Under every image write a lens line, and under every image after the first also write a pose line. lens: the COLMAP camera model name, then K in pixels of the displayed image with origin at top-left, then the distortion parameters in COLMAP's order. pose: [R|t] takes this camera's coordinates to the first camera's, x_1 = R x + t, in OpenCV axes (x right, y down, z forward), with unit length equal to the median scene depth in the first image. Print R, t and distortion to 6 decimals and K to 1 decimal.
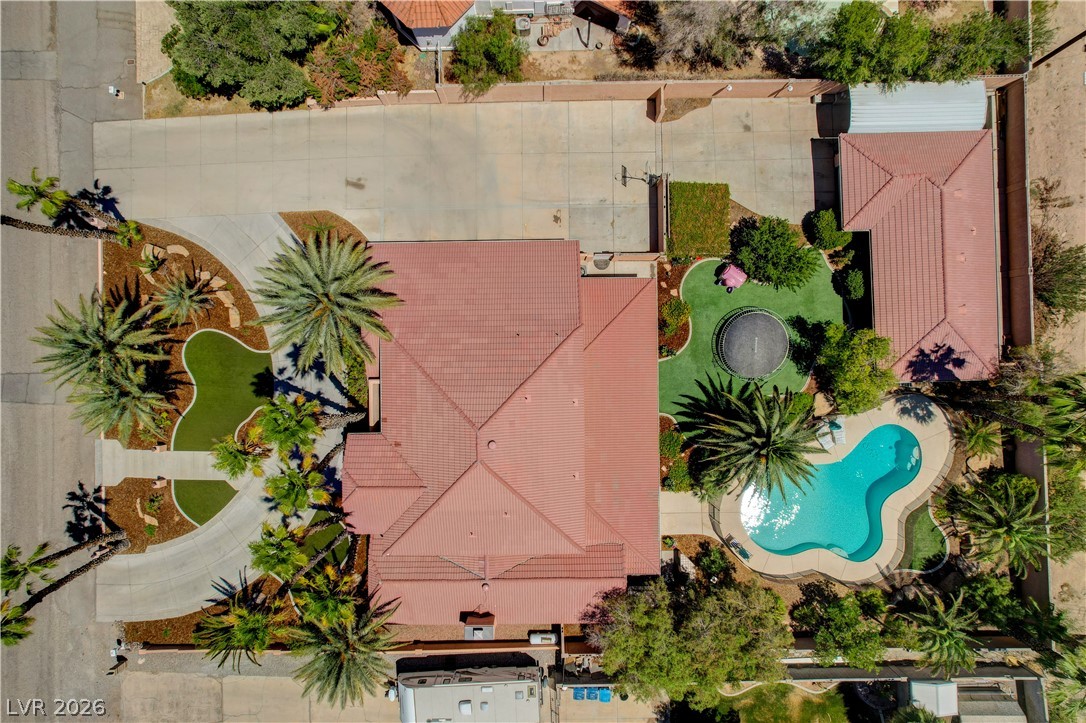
lens RADIAL K [[696.3, 0, 543.3], [0, 696.3, 346.2], [0, 0, 1]] dist [-0.065094, 0.084273]
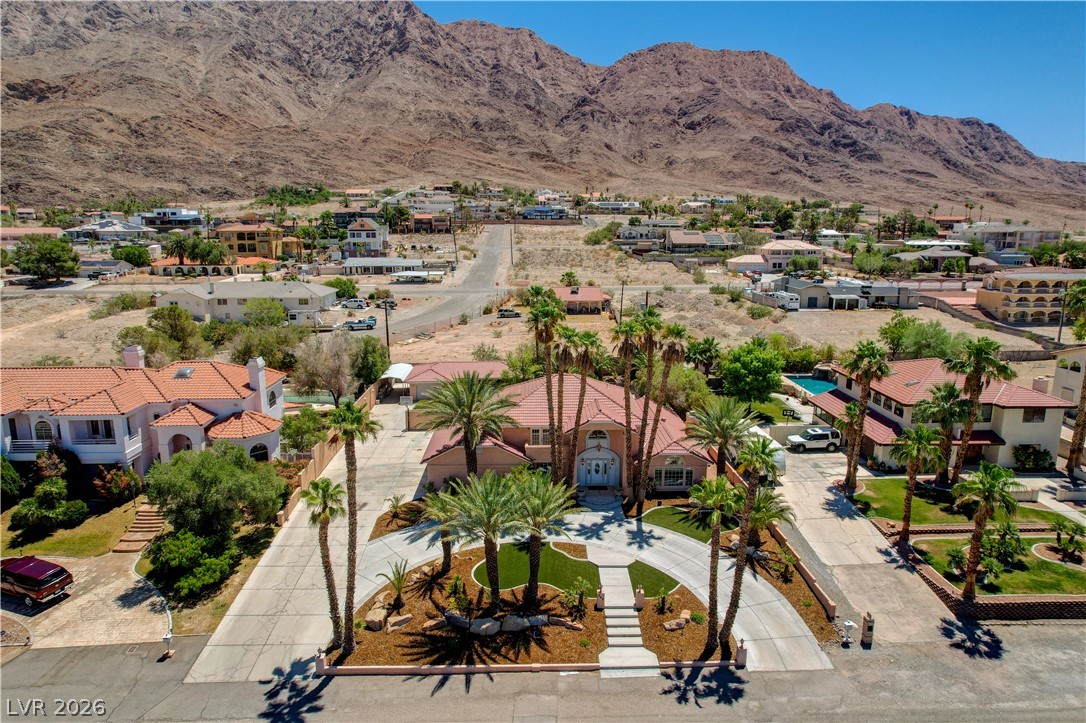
lens RADIAL K [[696.3, 0, 543.3], [0, 696.3, 346.2], [0, 0, 1]] dist [-0.065094, 0.084273]
pose [[-0.008855, -0.171747, 0.985101, -1.365580], [0.999929, 0.006368, 0.010098, 0.061889], [-0.008007, 0.985120, 0.171679, 0.516685]]
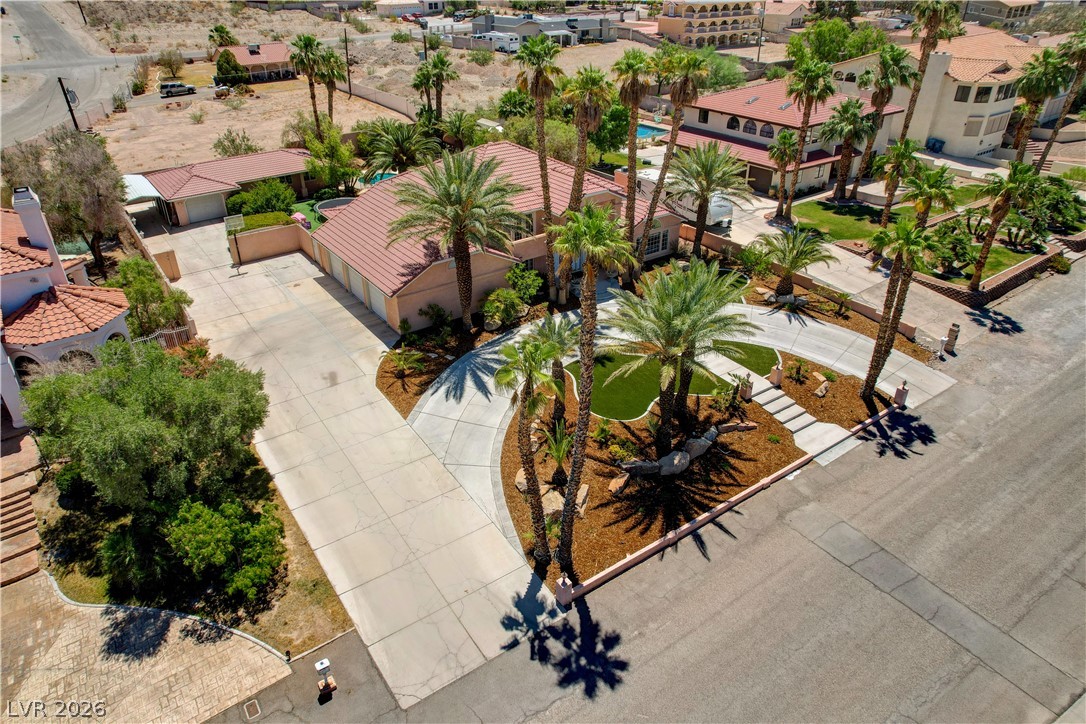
lens RADIAL K [[714.8, 0, 531.1], [0, 714.8, 363.6], [0, 0, 1]] dist [-0.073565, 0.090465]
pose [[-0.556617, -0.400856, 0.727662, -0.981532], [0.830677, -0.281576, 0.480302, -0.427367], [0.012360, 0.871797, 0.489712, 0.571154]]
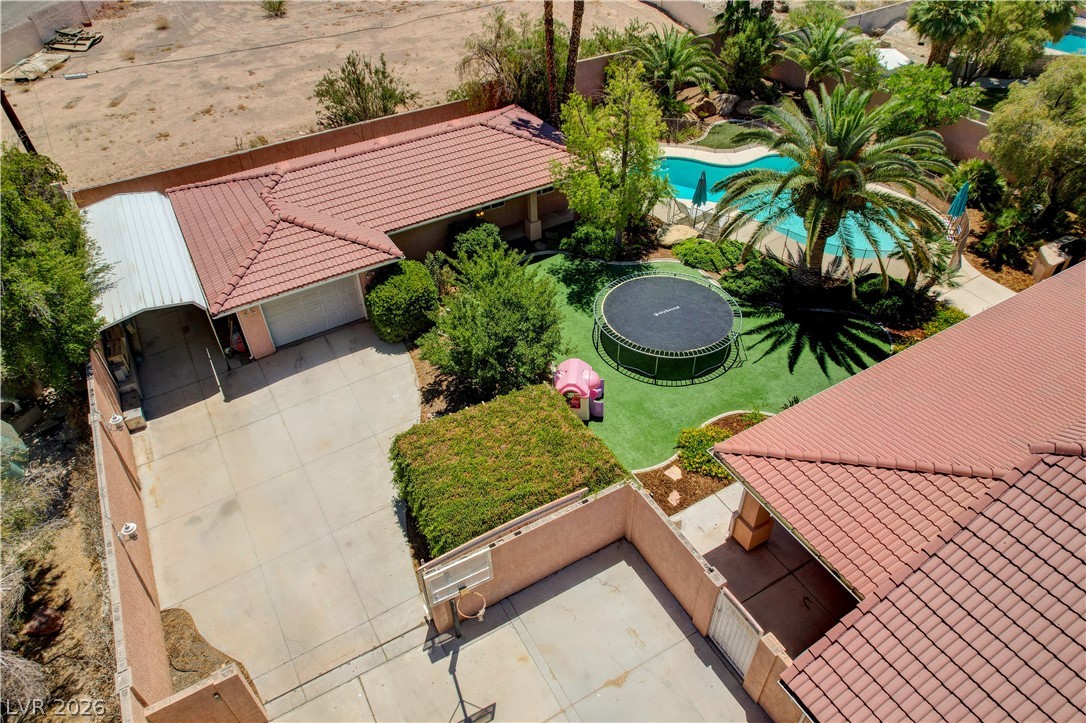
lens RADIAL K [[684.9, 0, 543.0], [0, 684.9, 361.5], [0, 0, 1]] dist [-0.024911, -0.000233]
pose [[-0.486397, -0.563181, 0.668016, -0.008987], [0.873729, -0.316912, 0.369003, -0.269368], [0.003887, 0.763147, 0.646213, 0.667651]]
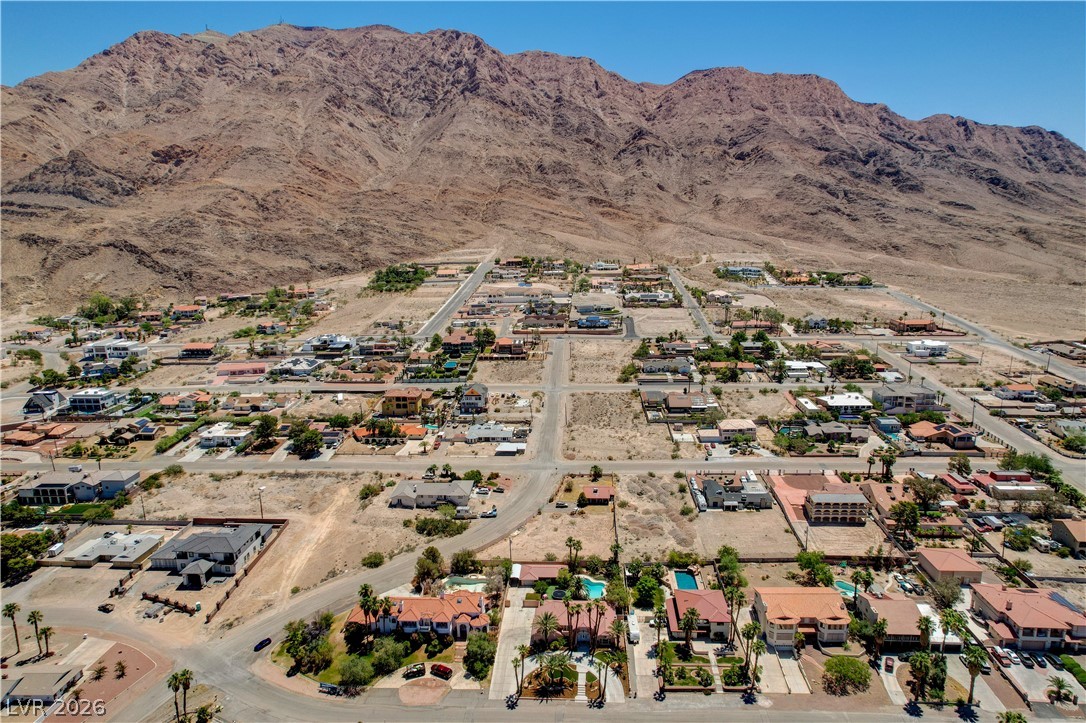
lens RADIAL K [[696.3, 0, 543.3], [0, 696.3, 346.2], [0, 0, 1]] dist [-0.065094, 0.084273]
pose [[0.081126, -0.200997, 0.976227, -3.909744], [0.996669, 0.008127, -0.081151, 0.254003], [0.008377, 0.979558, 0.200986, -1.604535]]
